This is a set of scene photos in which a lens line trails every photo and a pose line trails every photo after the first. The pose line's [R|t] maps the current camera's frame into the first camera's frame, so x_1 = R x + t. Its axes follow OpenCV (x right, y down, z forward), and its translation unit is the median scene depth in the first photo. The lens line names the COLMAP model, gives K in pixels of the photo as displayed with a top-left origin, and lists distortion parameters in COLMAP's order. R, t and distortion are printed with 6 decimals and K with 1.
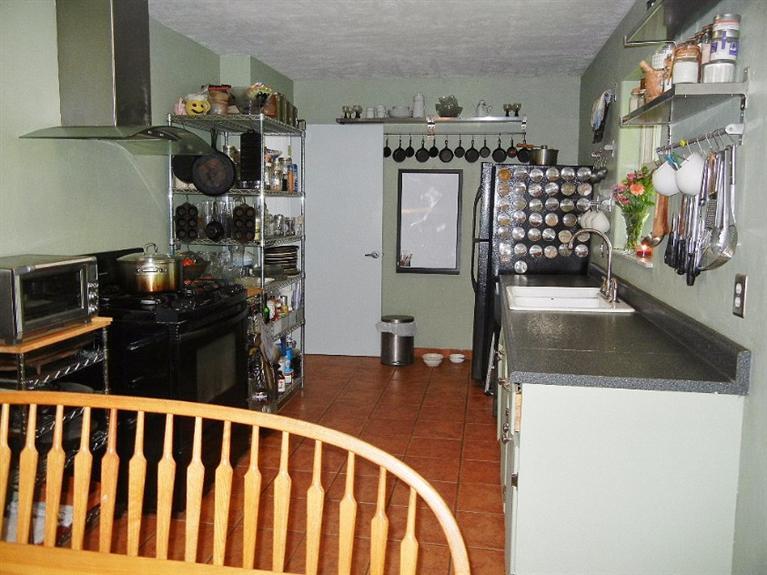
lens RADIAL K [[685.2, 0, 384.4], [0, 685.2, 251.1], [0, 0, 1]] dist [0.310551, -0.001772]
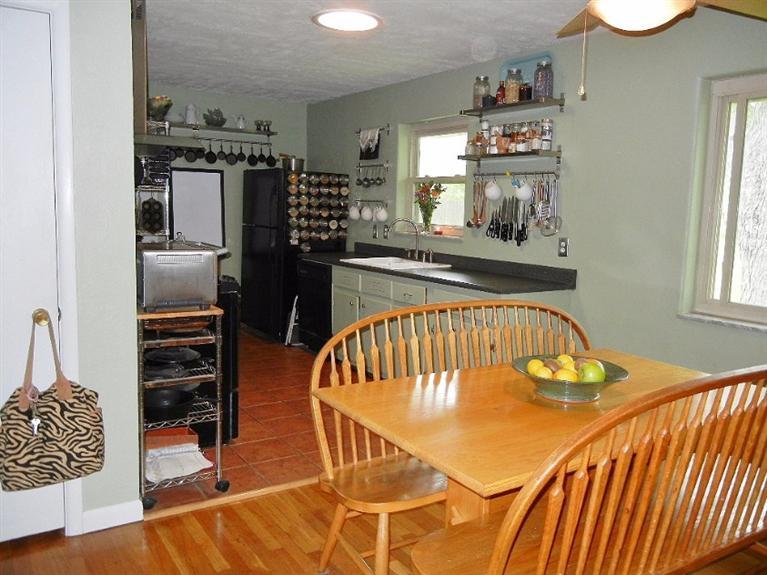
lens RADIAL K [[672.2, 0, 383.5], [0, 672.2, 287.5], [0, 0, 1]] dist [-0.008470, -0.005479]
pose [[0.755938, -0.072638, 0.650601, -0.497366], [0.029673, 0.996606, 0.076792, 0.003666], [-0.653970, -0.038745, 0.755527, -0.074489]]
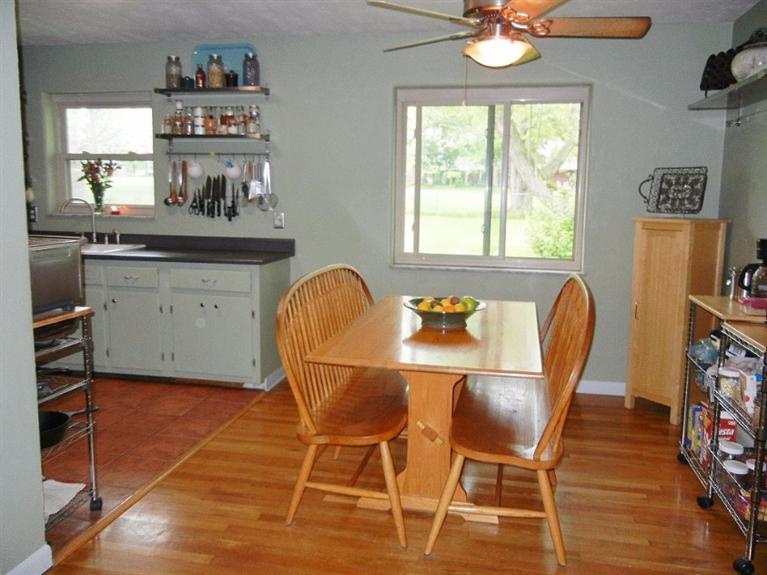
lens RADIAL K [[672.2, 0, 383.5], [0, 672.2, 287.5], [0, 0, 1]] dist [-0.008470, -0.005479]
pose [[0.055021, -0.157364, 0.986007, -0.719225], [0.056480, 0.986412, 0.154277, -0.018914], [-0.996886, 0.047201, 0.063162, 0.194134]]
